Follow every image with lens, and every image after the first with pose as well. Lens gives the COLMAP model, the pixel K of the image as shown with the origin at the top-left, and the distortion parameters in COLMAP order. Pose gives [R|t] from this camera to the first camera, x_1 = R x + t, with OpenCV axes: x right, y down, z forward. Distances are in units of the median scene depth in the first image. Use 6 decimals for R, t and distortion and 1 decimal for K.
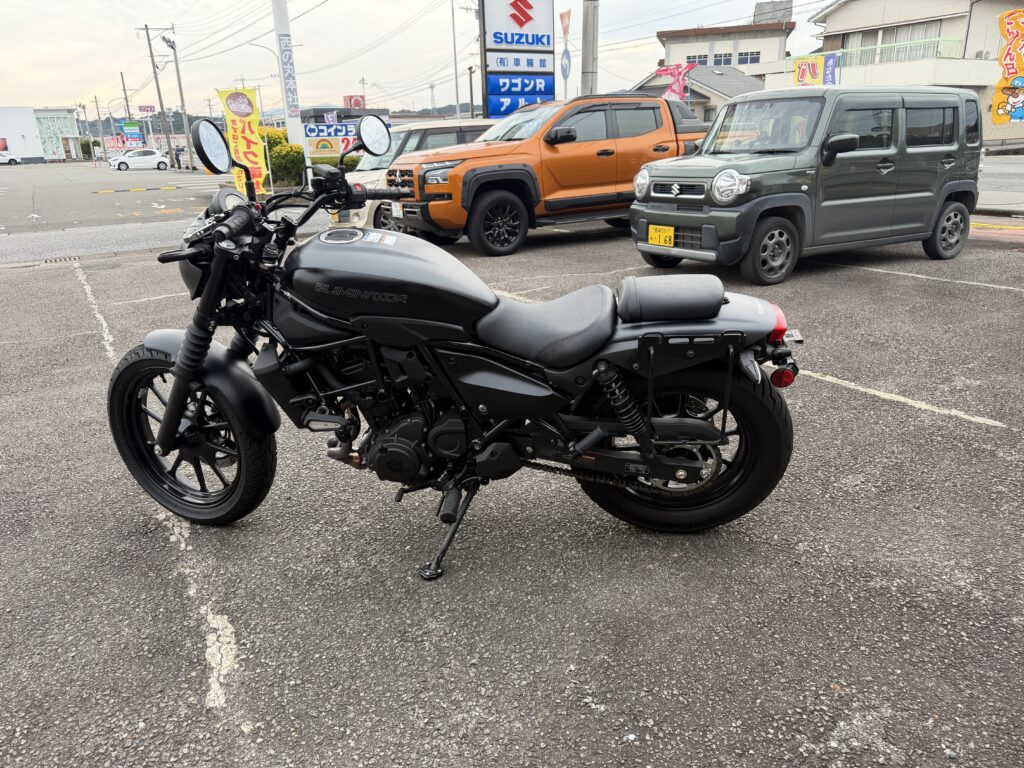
lens RADIAL K [[727.6, 0, 505.7], [0, 727.6, 379.1], [0, 0, 1]] dist [0.020702, -0.035410]
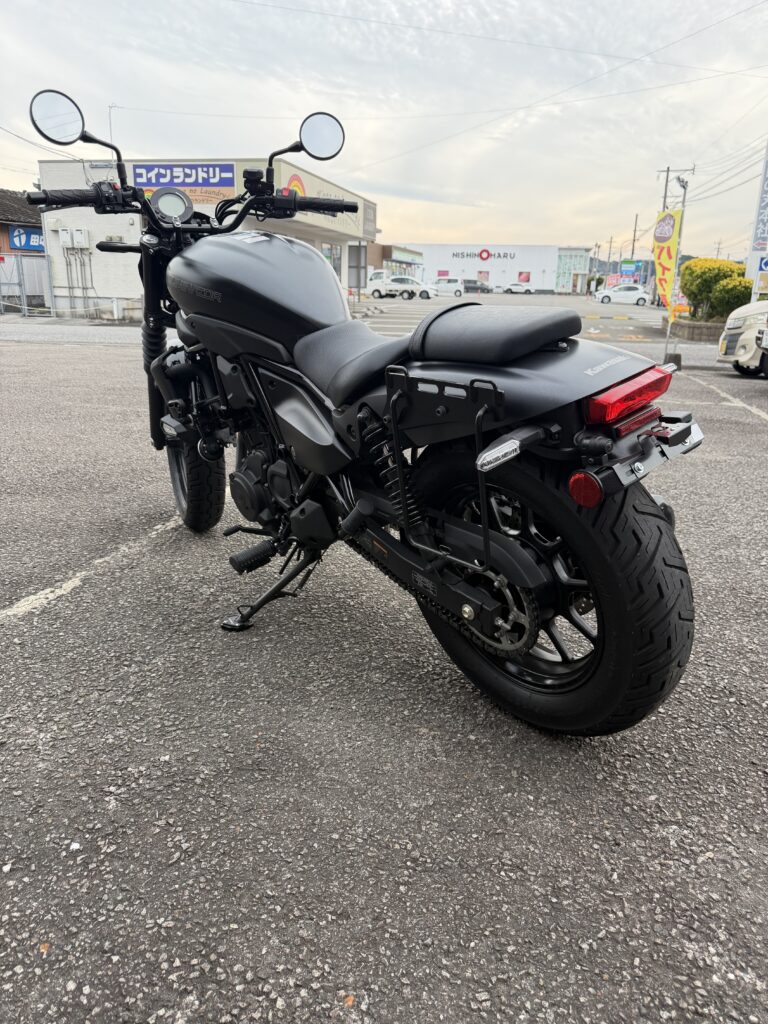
lens RADIAL K [[727.6, 0, 385.6], [0, 727.6, 507.3], [0, 0, 1]] dist [0.020702, -0.035410]
pose [[0.710672, 0.253092, -0.656422, 0.134685], [-0.266485, 0.960364, 0.081772, 0.001442], [0.651100, 0.116813, 0.749949, 0.101297]]
